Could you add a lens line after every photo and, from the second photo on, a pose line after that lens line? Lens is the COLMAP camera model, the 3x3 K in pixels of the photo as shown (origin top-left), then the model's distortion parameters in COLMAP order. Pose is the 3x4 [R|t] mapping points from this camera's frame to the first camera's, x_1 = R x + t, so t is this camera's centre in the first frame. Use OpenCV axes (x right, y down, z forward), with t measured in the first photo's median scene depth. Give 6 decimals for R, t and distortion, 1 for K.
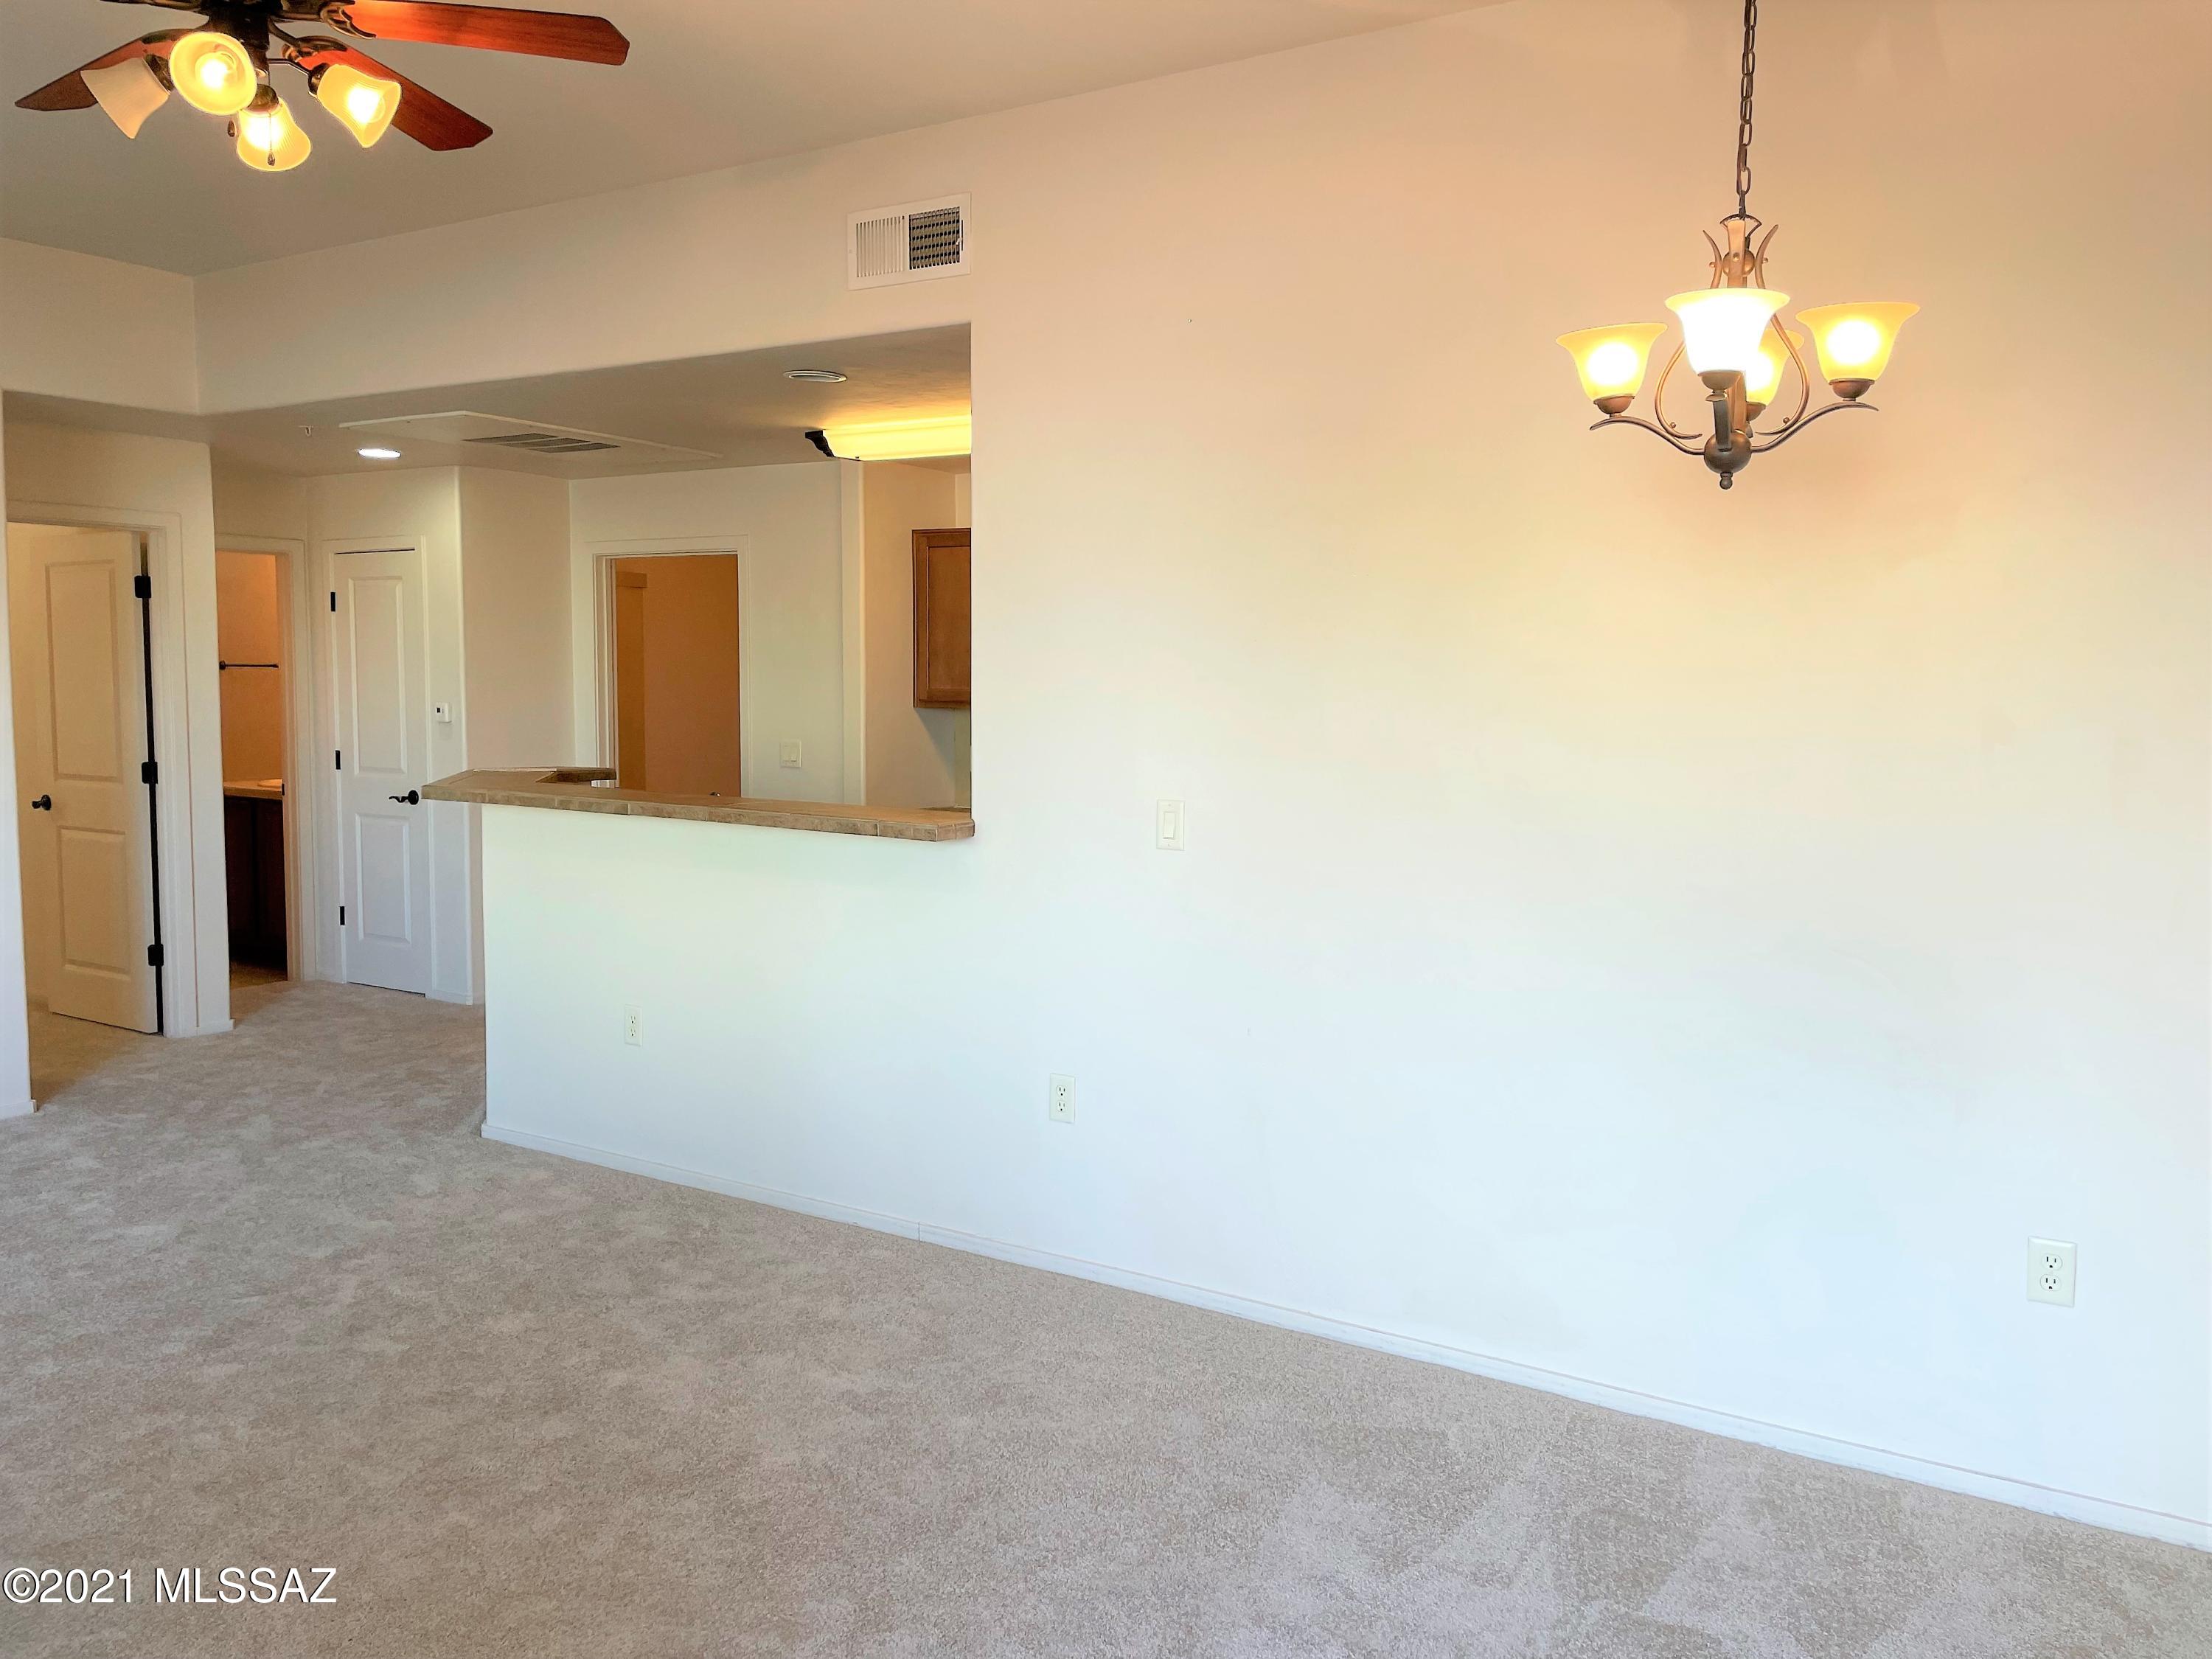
lens RADIAL K [[1660.2, 0, 1108.6], [0, 1660.2, 819.6], [0, 0, 1]] dist [0.072139, -0.103448]
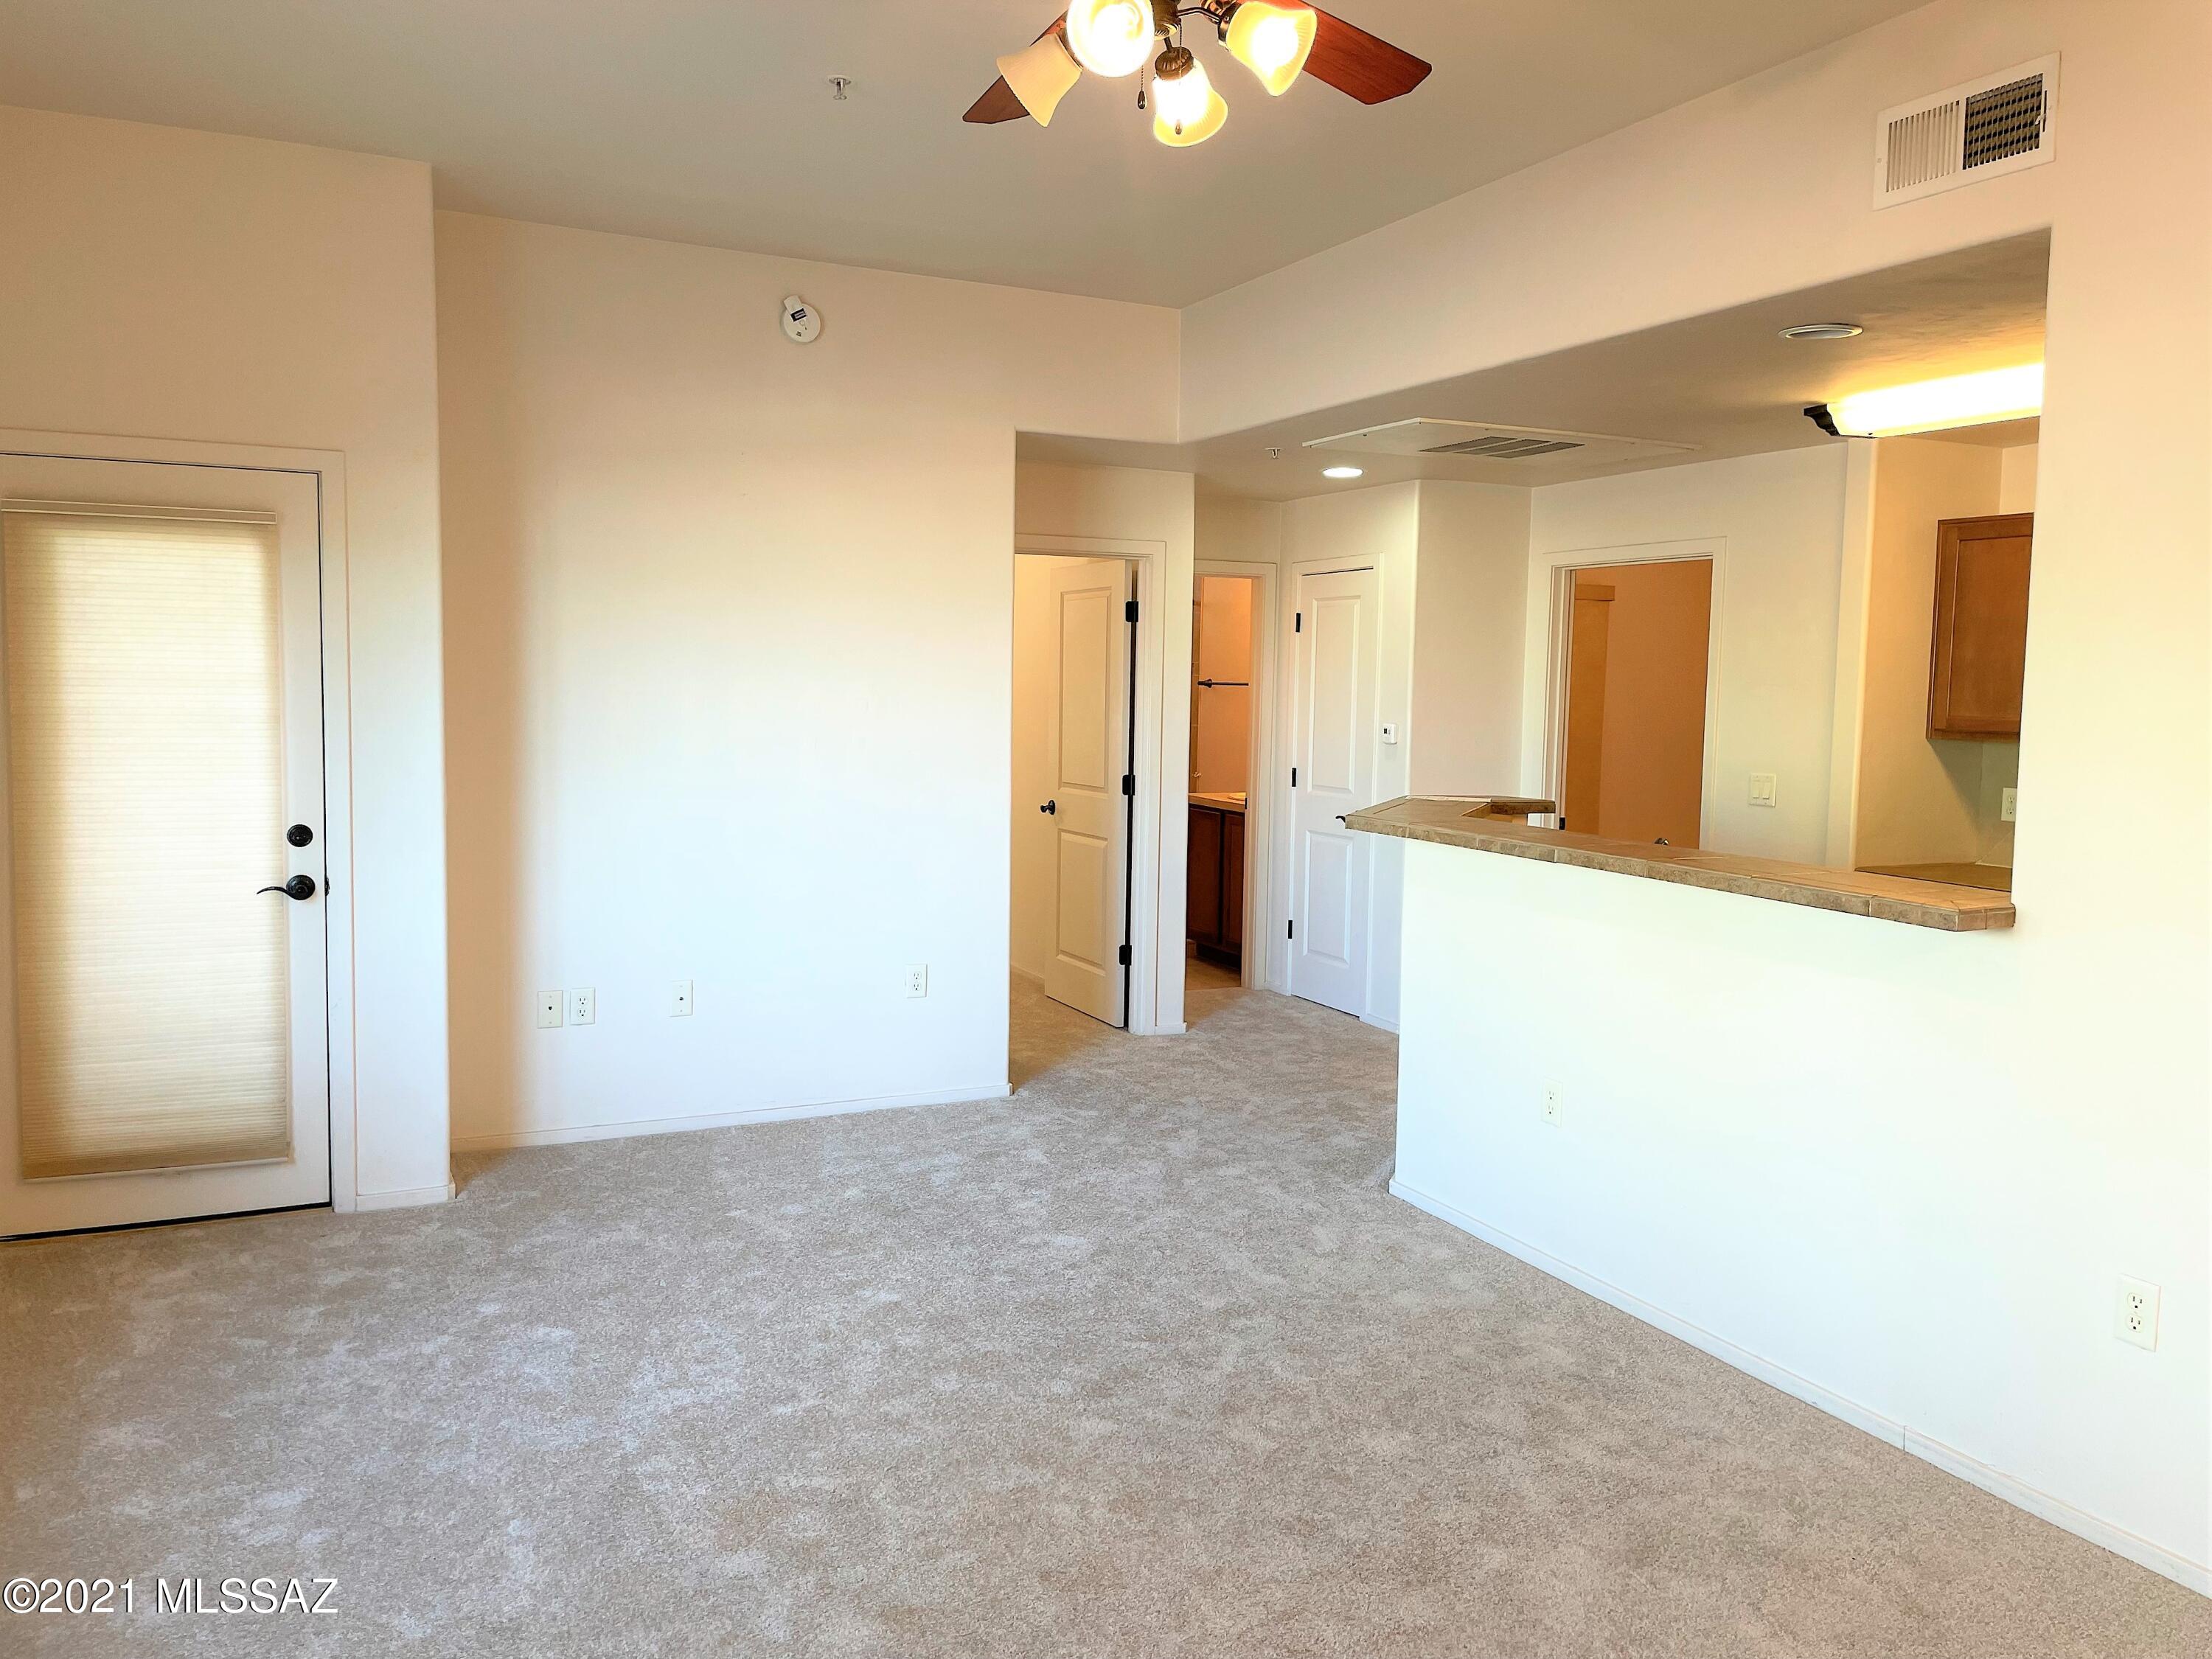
lens RADIAL K [[1660.2, 0, 1108.6], [0, 1660.2, 819.6], [0, 0, 1]] dist [0.072139, -0.103448]
pose [[0.844272, 0.048782, -0.533690, -0.022946], [-0.052894, 0.998571, 0.007600, -0.019166], [0.533298, 0.021812, 0.845646, 0.143581]]
